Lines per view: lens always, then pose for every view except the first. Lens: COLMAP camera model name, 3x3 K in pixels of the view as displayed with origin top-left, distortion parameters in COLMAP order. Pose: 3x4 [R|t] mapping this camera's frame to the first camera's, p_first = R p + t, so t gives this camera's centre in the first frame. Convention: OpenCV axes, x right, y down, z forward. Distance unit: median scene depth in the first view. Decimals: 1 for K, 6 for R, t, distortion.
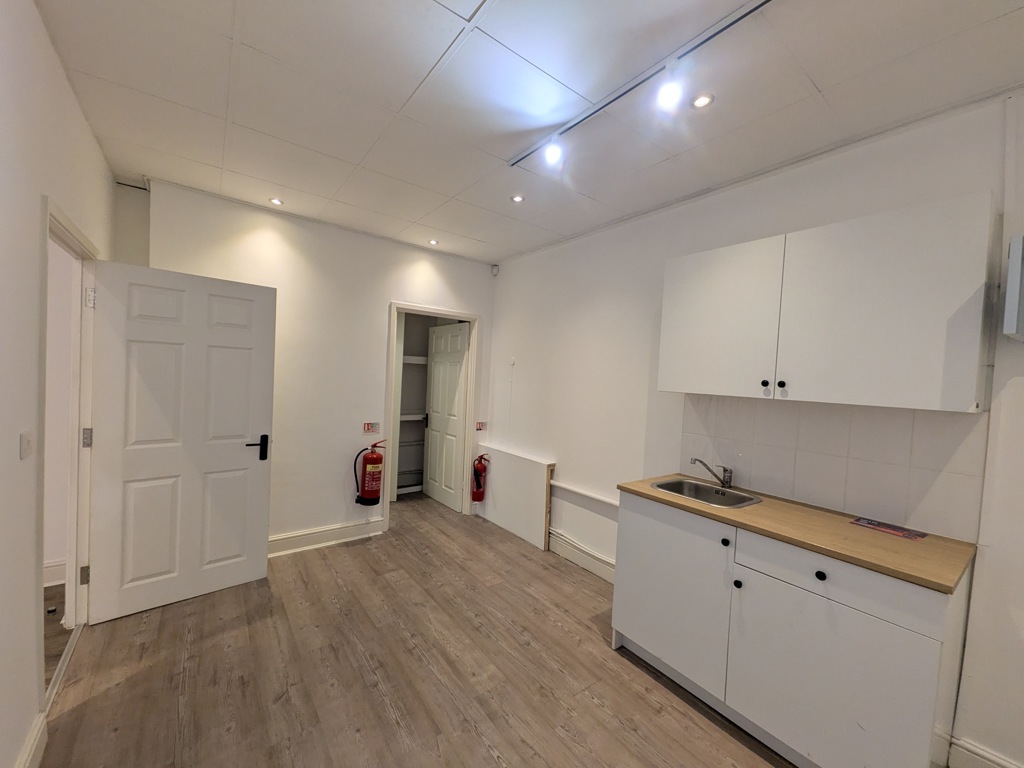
lens RADIAL K [[401.5, 0, 512.9], [0, 401.5, 386.4], [0, 0, 1]] dist [0.004137, -0.002706]
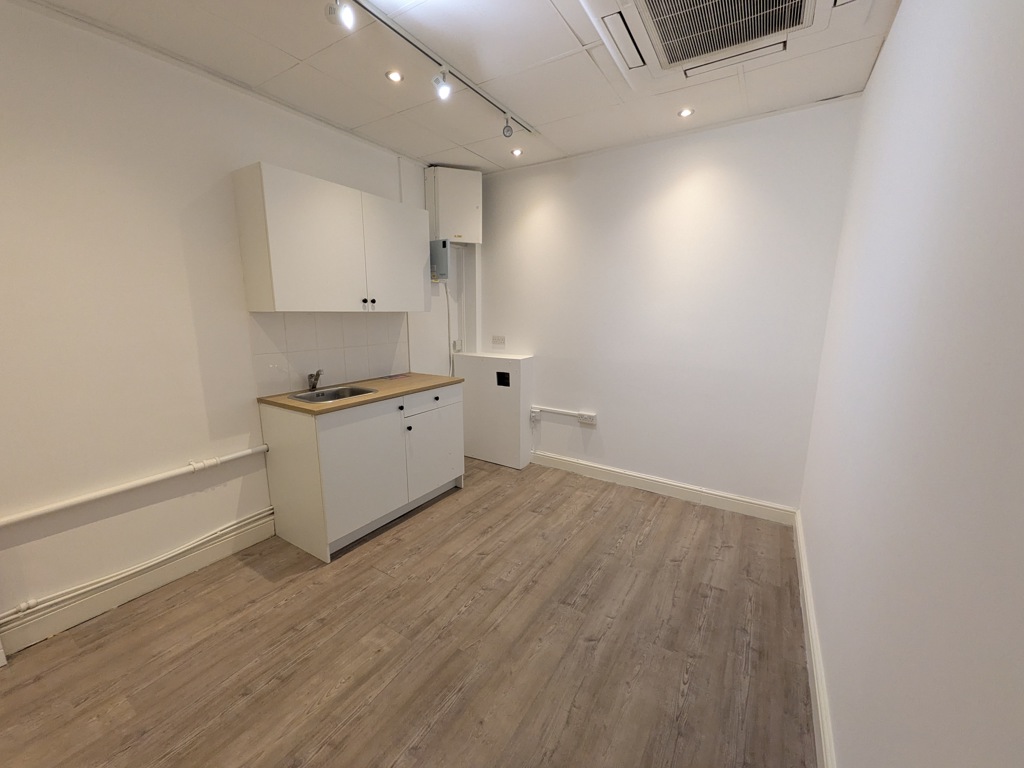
lens RADIAL K [[401.5, 0, 513.8], [0, 401.5, 381.7], [0, 0, 1]] dist [0.004137, -0.002706]
pose [[-0.351697, -0.214531, 0.911200, -0.919211], [0.003429, 0.973084, 0.230424, -0.054908], [-0.936108, 0.084163, -0.341496, 1.029956]]
